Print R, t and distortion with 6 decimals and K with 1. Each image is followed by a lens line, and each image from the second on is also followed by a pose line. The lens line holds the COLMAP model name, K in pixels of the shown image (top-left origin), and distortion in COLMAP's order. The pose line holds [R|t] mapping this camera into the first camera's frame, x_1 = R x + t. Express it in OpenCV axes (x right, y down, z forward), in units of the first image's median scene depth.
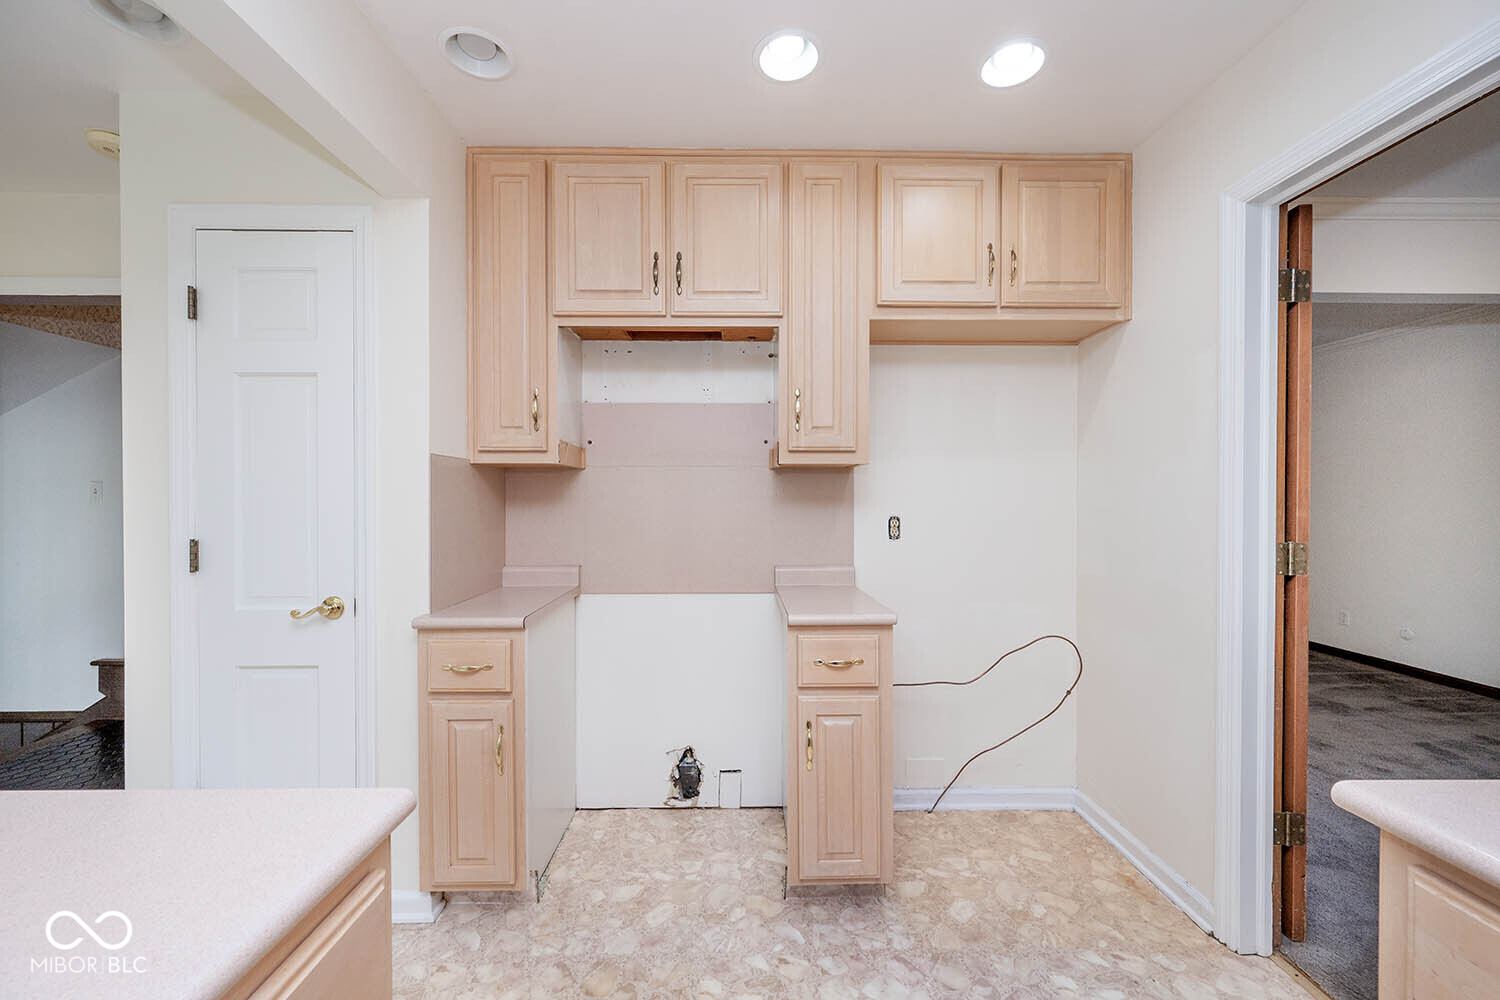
lens RADIAL K [[585.3, 0, 749.8], [0, 585.3, 504.1], [0, 0, 1]] dist [-0.000245, -0.000206]
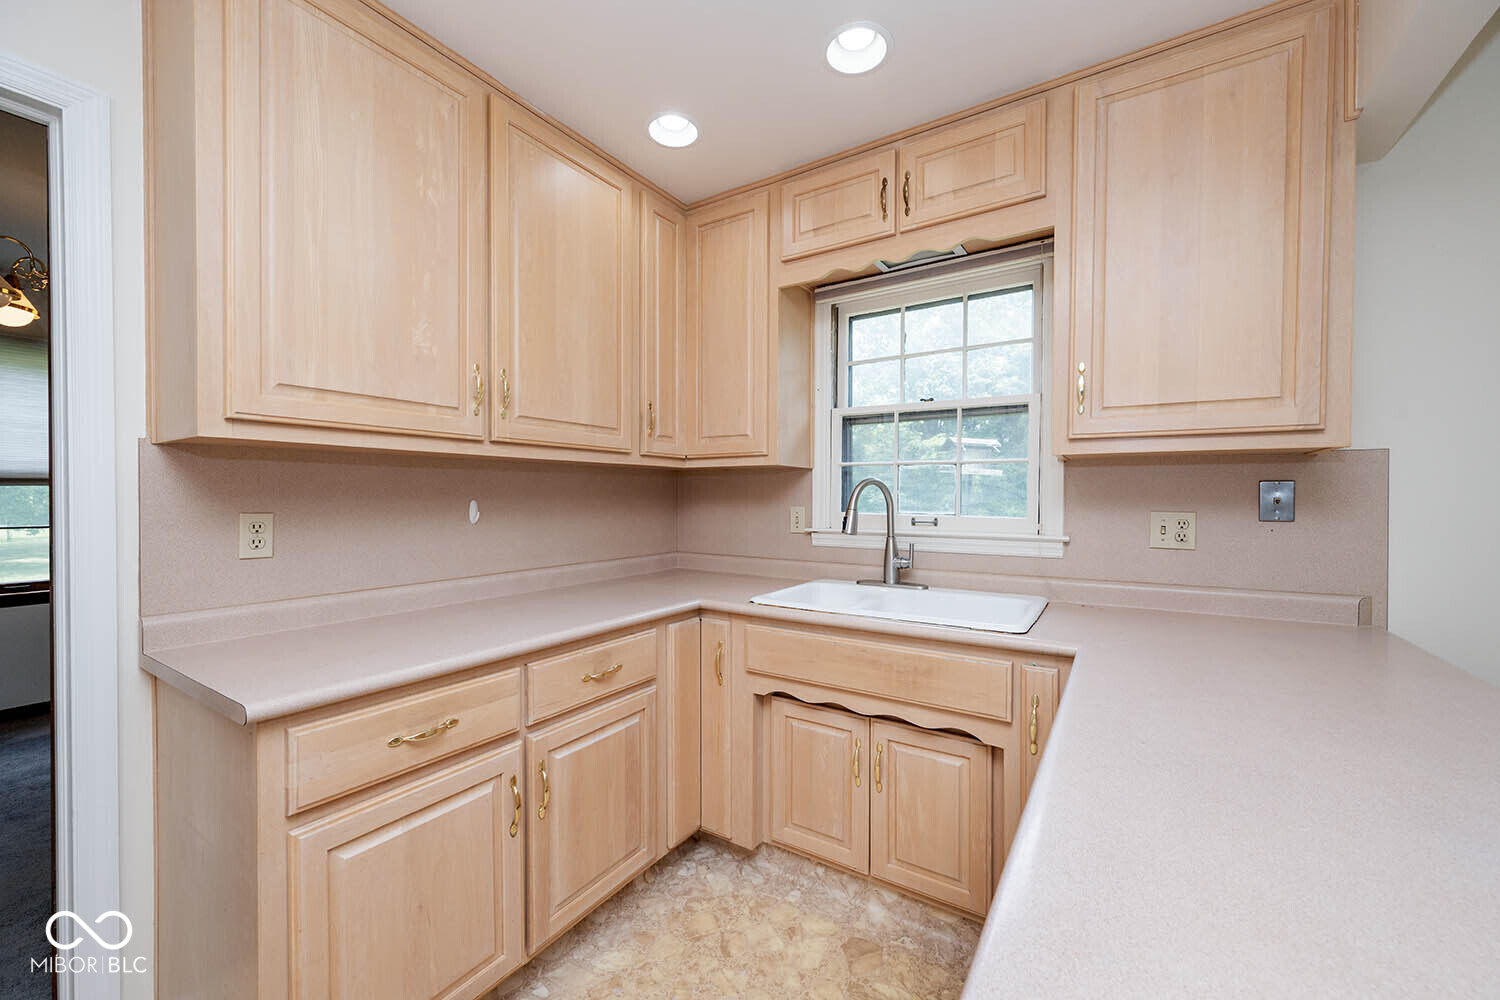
lens RADIAL K [[608.8, 0, 753.6], [0, 608.8, 497.7], [0, 0, 1]] dist [0.041930, -0.000041]
pose [[-0.824066, 0.001018, 0.566494, -0.313933], [0.003793, 0.999986, 0.003720, -0.002163], [-0.566482, 0.005214, -0.824058, 0.598459]]
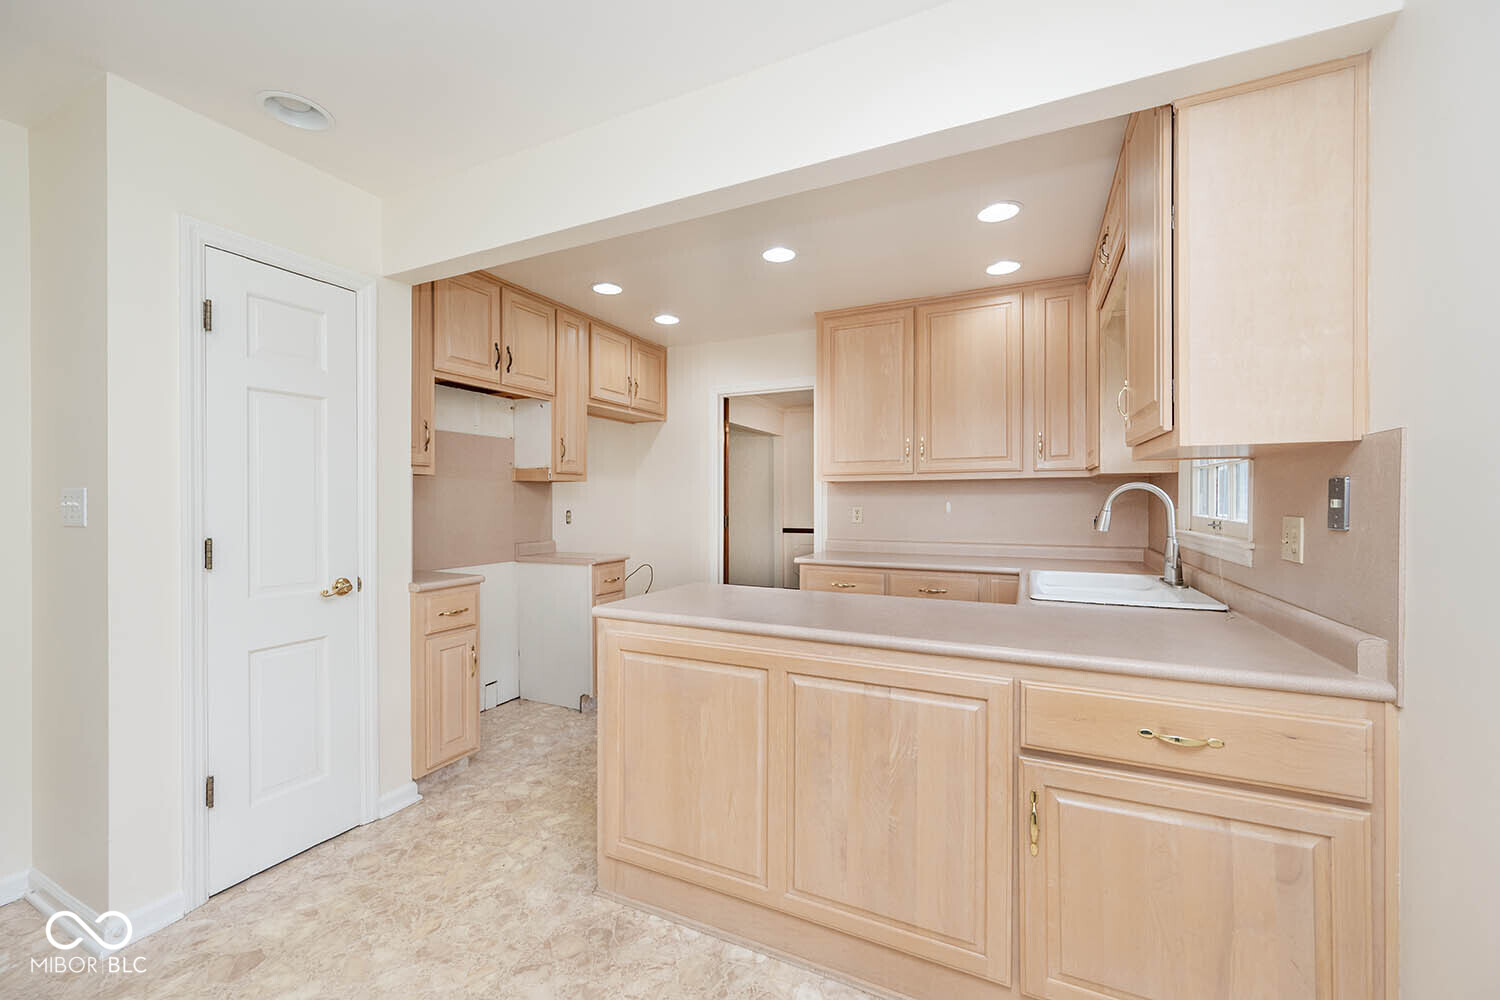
lens RADIAL K [[585.3, 0, 749.8], [0, 585.3, 504.1], [0, 0, 1]] dist [-0.000245, -0.000206]
pose [[0.444167, -0.005817, 0.895925, -1.379399], [0.007799, 0.999966, 0.002626, 0.002033], [-0.895910, 0.005821, 0.444197, -0.328181]]
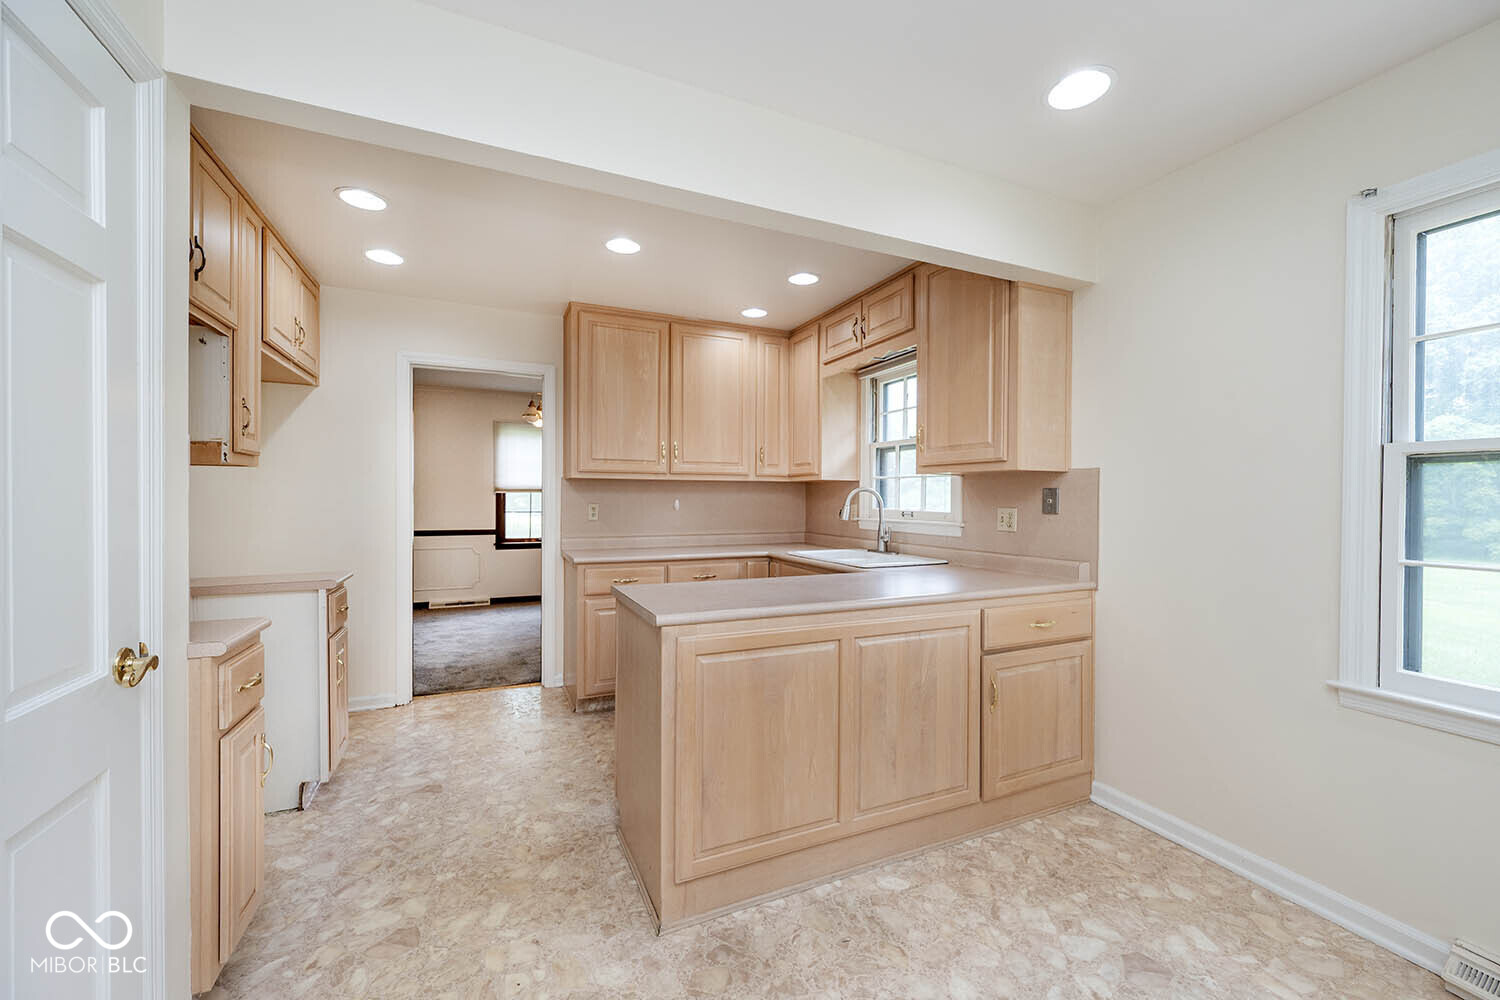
lens RADIAL K [[585.3, 0, 749.8], [0, 585.3, 504.1], [0, 0, 1]] dist [-0.000245, -0.000206]
pose [[-0.392954, -0.008864, 0.919516, -1.479294], [0.002697, 0.999938, 0.010792, -0.001277], [-0.919554, 0.006720, -0.392906, 0.598385]]
